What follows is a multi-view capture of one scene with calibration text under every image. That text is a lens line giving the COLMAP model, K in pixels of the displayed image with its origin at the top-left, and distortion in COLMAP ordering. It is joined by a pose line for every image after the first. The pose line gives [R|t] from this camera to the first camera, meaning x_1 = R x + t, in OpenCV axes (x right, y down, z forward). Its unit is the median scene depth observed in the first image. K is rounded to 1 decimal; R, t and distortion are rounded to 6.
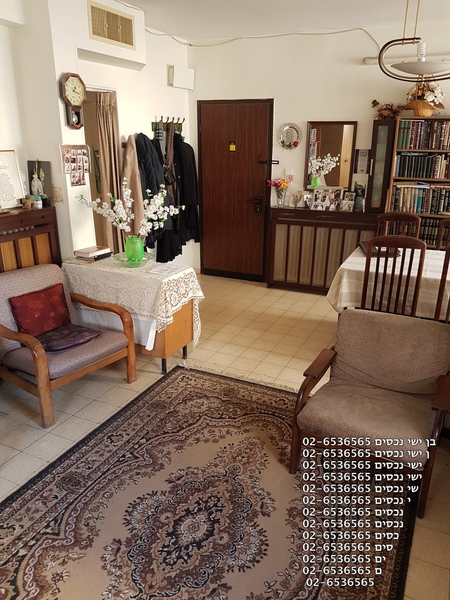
lens RADIAL K [[458.1, 0, 224.3], [0, 458.1, 312.0], [0, 0, 1]] dist [0.198474, -0.377323]
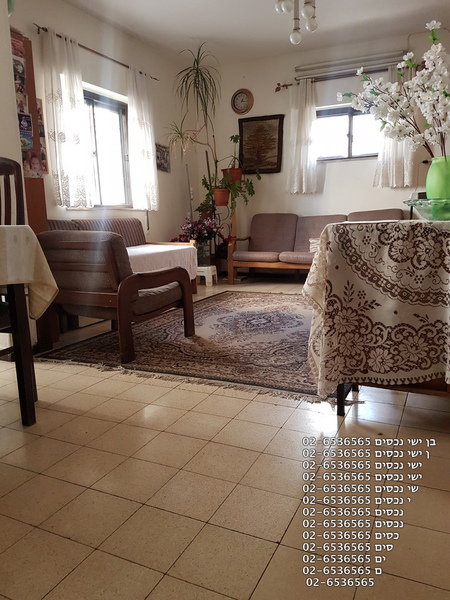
lens RADIAL K [[458.1, 0, 224.3], [0, 458.1, 312.0], [0, 0, 1]] dist [0.198474, -0.377323]
pose [[-0.999918, 0.011681, -0.005240, 0.035816], [0.007178, 0.850457, 0.525996, -0.225426], [0.010600, 0.525915, -0.850471, 1.187500]]
